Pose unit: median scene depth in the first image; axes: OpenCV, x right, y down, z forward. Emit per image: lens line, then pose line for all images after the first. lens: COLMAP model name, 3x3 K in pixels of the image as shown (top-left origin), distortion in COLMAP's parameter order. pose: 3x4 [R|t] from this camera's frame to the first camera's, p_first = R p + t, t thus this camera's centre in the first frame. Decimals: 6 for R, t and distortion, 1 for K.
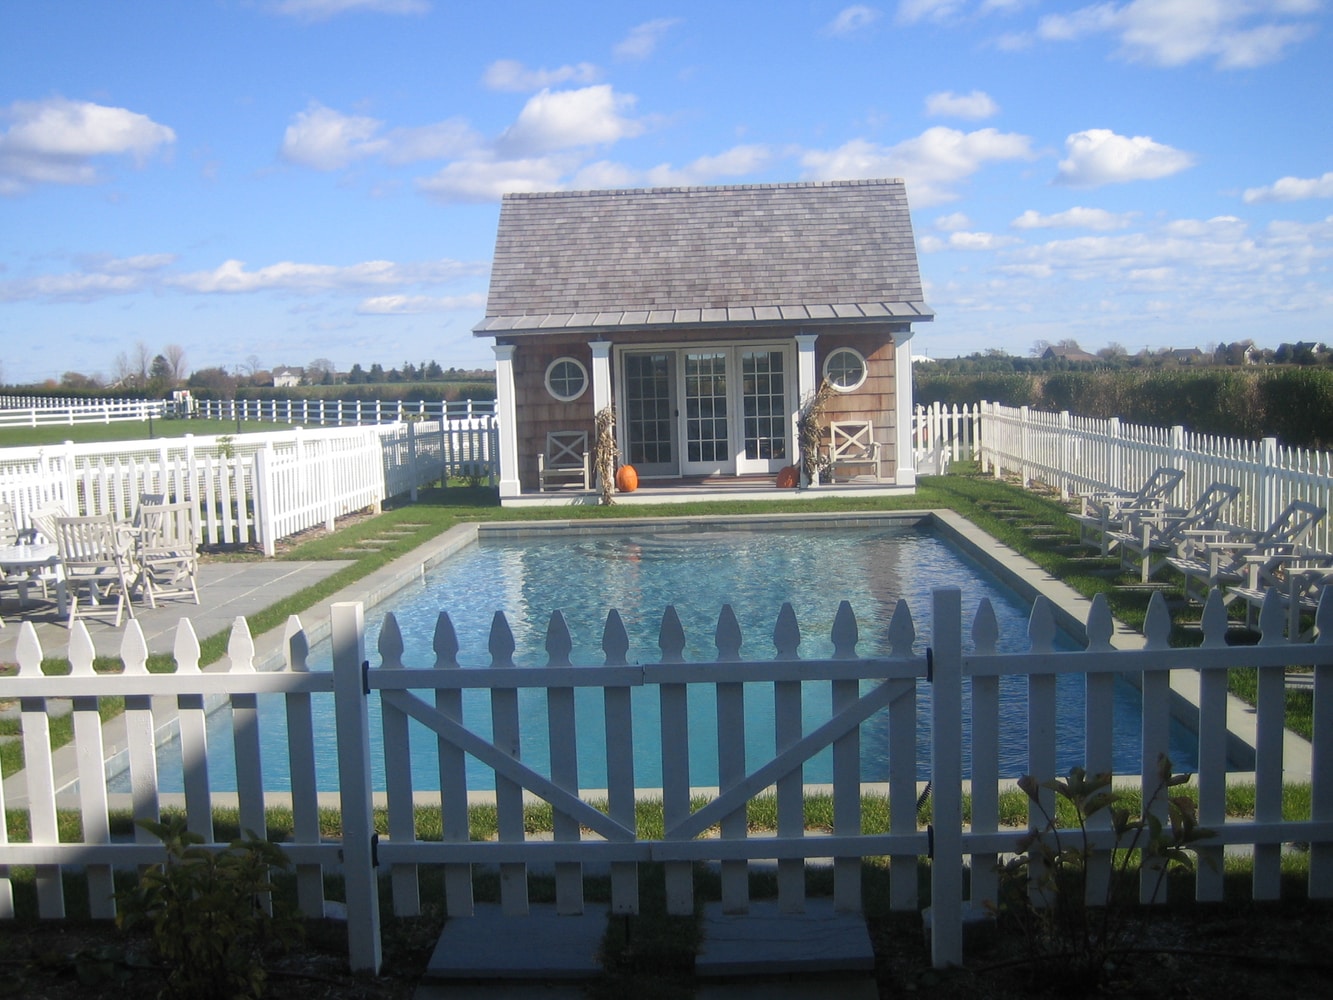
lens RADIAL K [[1401.1, 0, 653.9], [0, 1401.1, 514.3], [0, 0, 1]] dist [-0.156749, 0.207397]
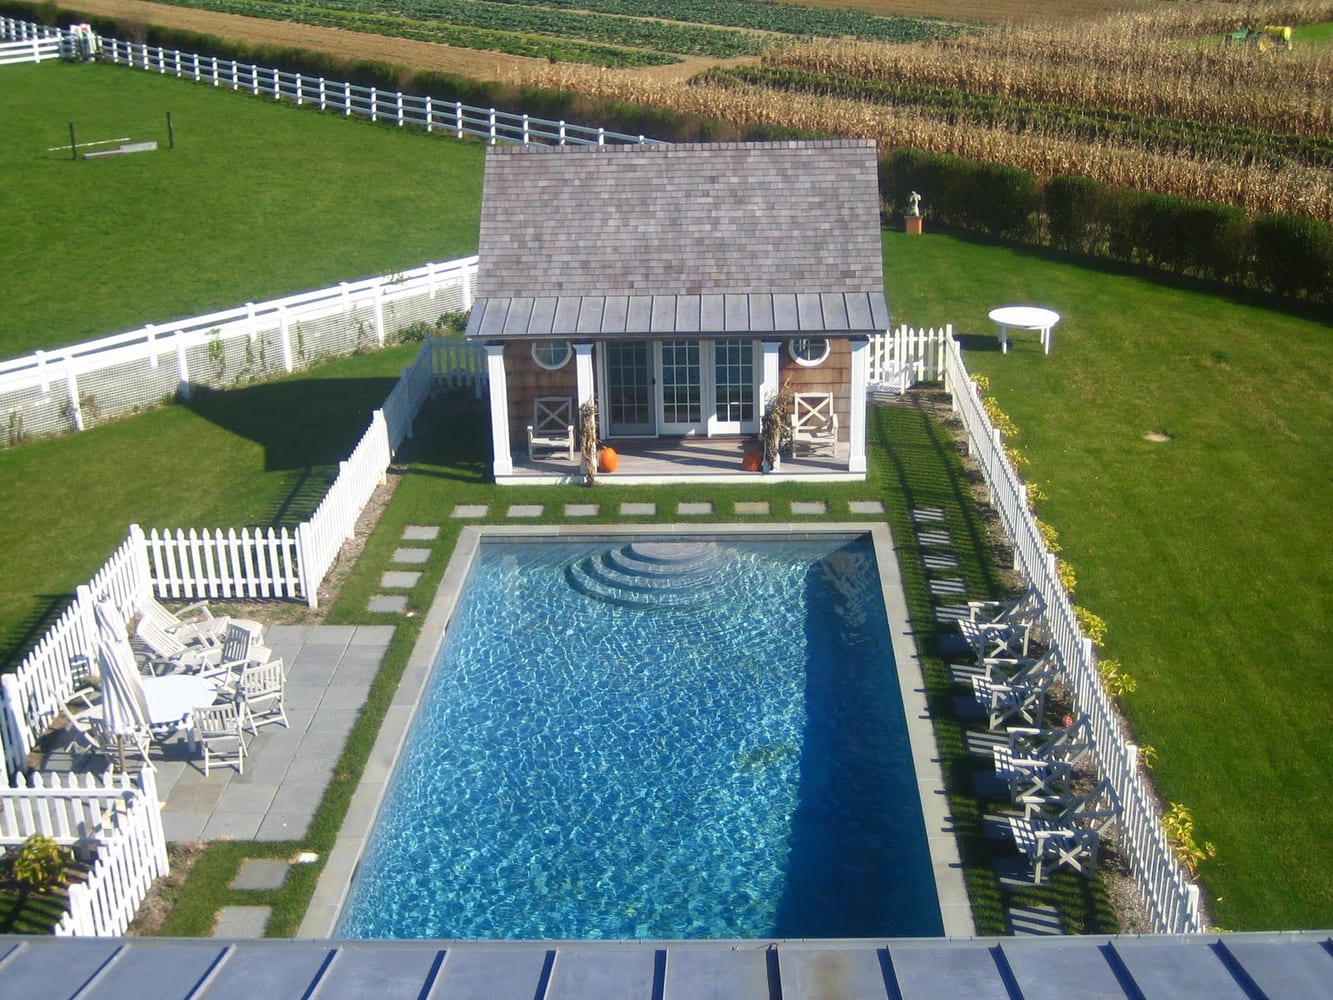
lens RADIAL K [[1698.5, 0, 666.5], [0, 1698.5, 500.0], [0, 0, 1]] dist [-0.123806, 0.062935]
pose [[0.999844, 0.001753, 0.017596, 0.003190], [-0.006302, 0.965064, 0.261938, -0.327001], [-0.016522, -0.262008, 0.964924, -0.293566]]
